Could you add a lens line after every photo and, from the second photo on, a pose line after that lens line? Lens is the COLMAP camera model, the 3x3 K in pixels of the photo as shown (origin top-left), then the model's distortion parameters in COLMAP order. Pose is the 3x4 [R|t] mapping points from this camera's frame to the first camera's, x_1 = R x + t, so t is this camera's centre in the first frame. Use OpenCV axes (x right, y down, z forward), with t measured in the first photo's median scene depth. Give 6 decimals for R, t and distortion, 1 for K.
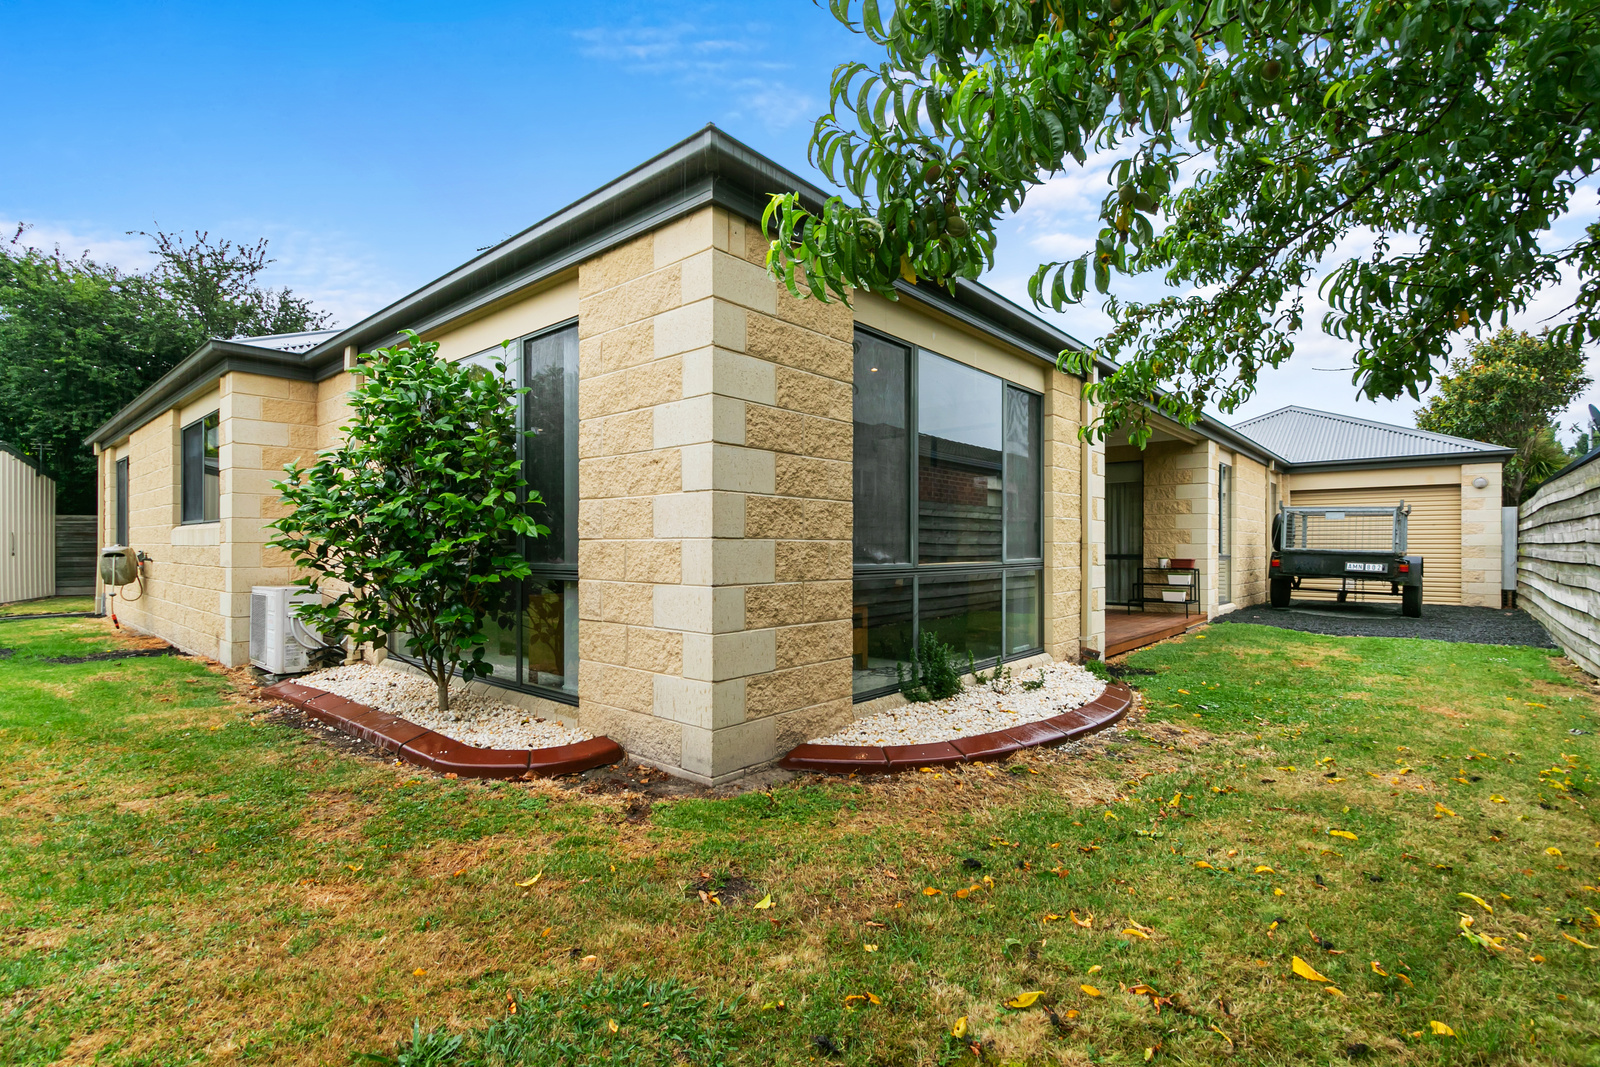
lens RADIAL K [[738.3, 0, 786.8], [0, 738.3, 559.8], [0, 0, 1]] dist [-0.002412, -0.000565]
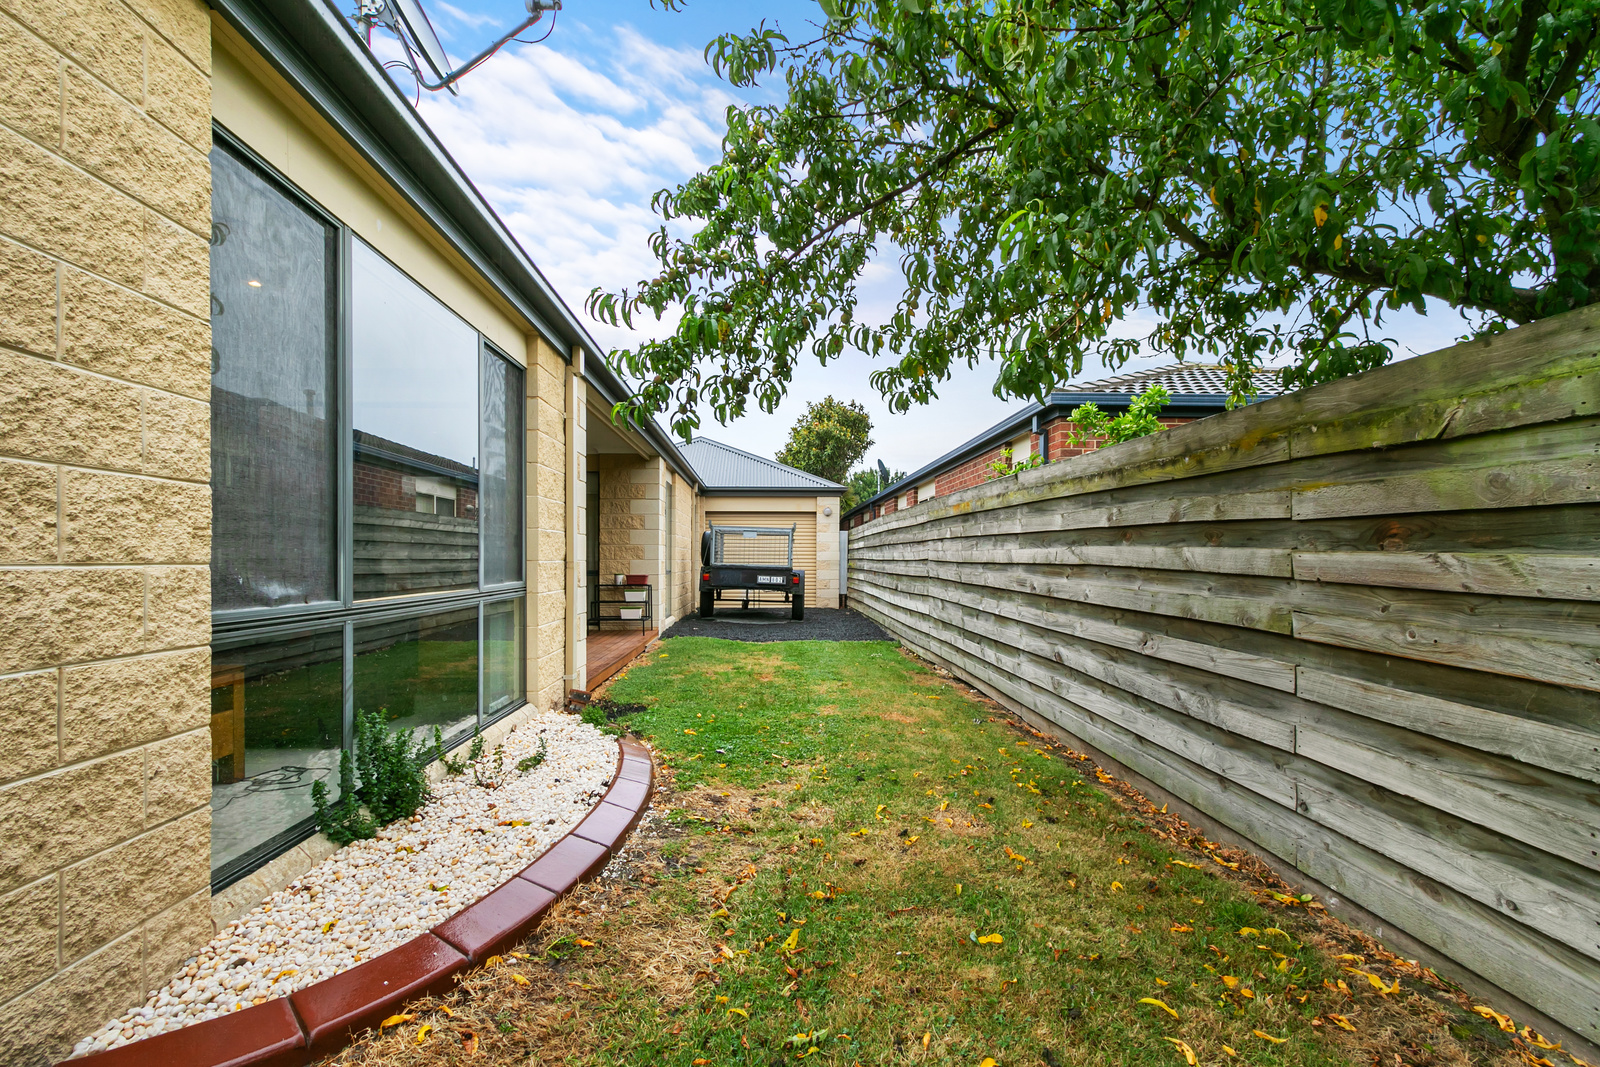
lens RADIAL K [[747.7, 0, 793.1], [0, 747.7, 563.5], [0, 0, 1]] dist [0.004045, -0.000114]
pose [[0.733909, -0.001953, 0.679245, 0.025994], [0.010029, 0.999918, -0.007961, -0.014011], [-0.679174, 0.012654, 0.733868, 0.277617]]
